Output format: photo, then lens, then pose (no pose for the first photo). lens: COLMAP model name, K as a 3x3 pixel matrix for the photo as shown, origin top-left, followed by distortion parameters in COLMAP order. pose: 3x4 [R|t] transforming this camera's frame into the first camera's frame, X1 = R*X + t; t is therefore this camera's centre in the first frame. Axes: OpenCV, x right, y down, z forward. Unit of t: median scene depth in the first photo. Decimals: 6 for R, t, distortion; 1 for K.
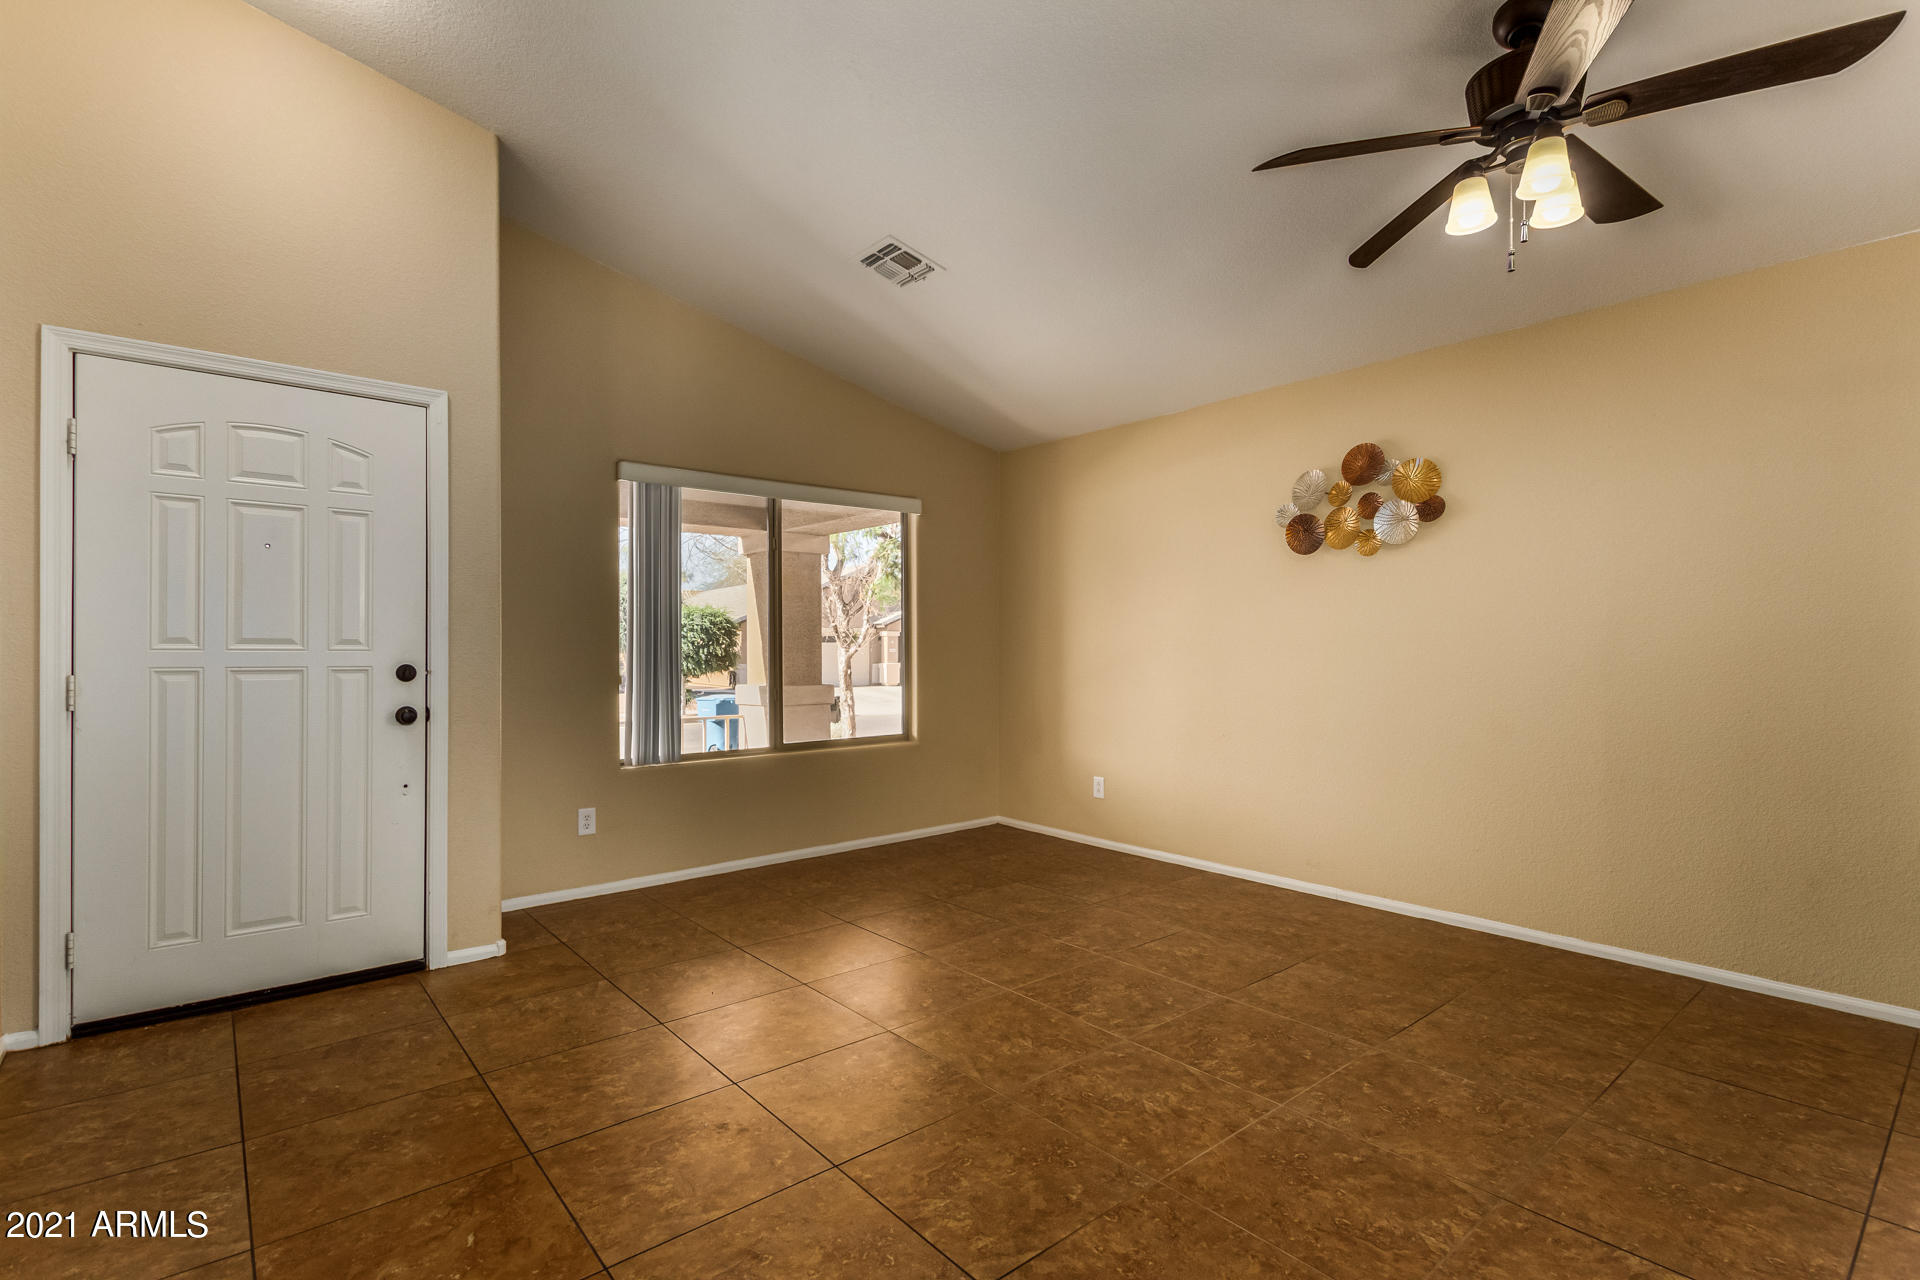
lens RADIAL K [[890.9, 0, 943.1], [0, 890.9, 651.5], [0, 0, 1]] dist [0.003758, -0.000308]
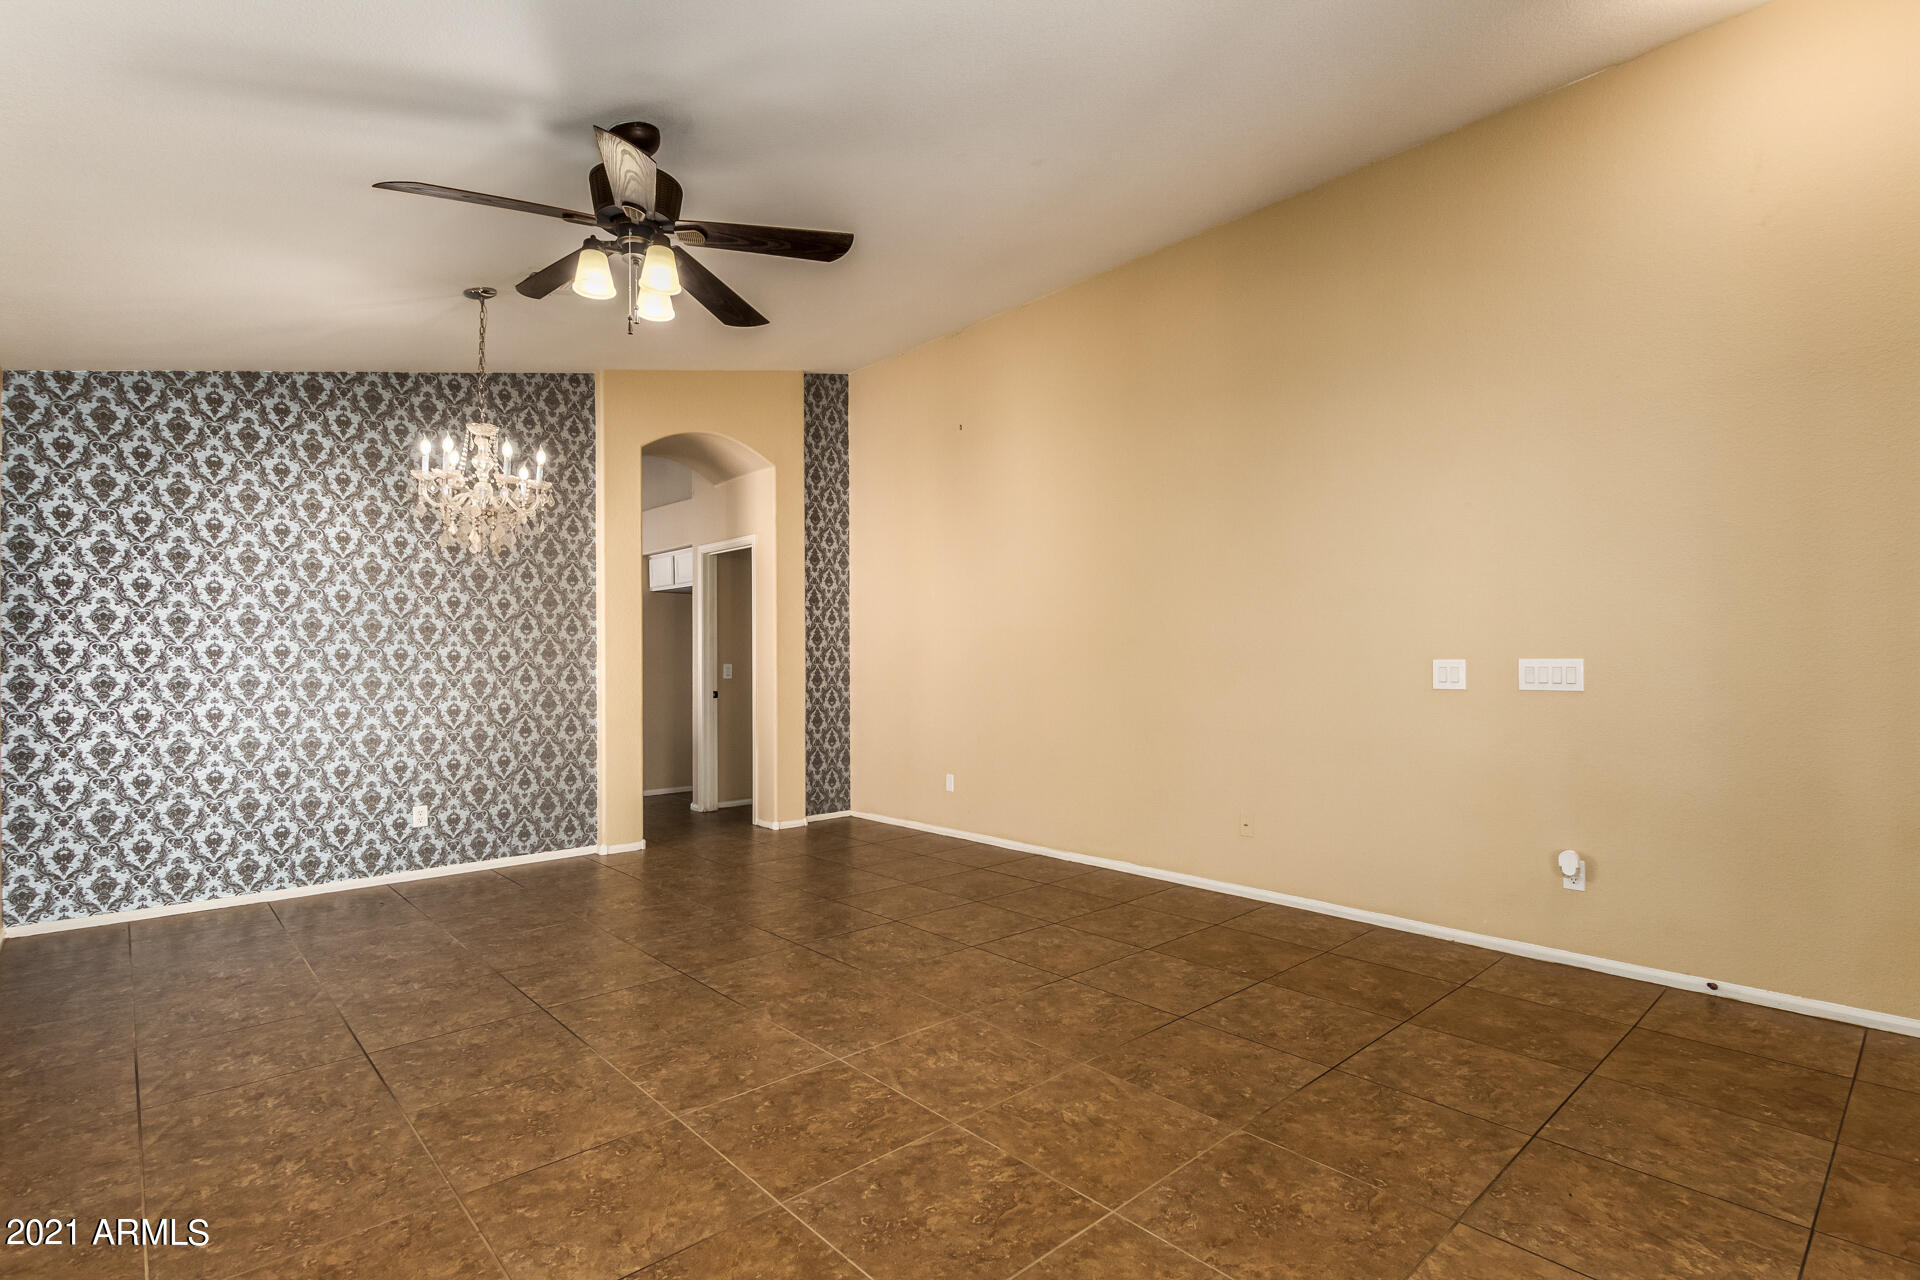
lens RADIAL K [[890.9, 0, 943.1], [0, 890.9, 651.5], [0, 0, 1]] dist [0.003758, -0.000308]
pose [[-0.999217, 0.004959, -0.039249, 0.272914], [0.005408, 0.999921, -0.011335, -0.006524], [0.039190, -0.011538, -0.999165, 2.052521]]
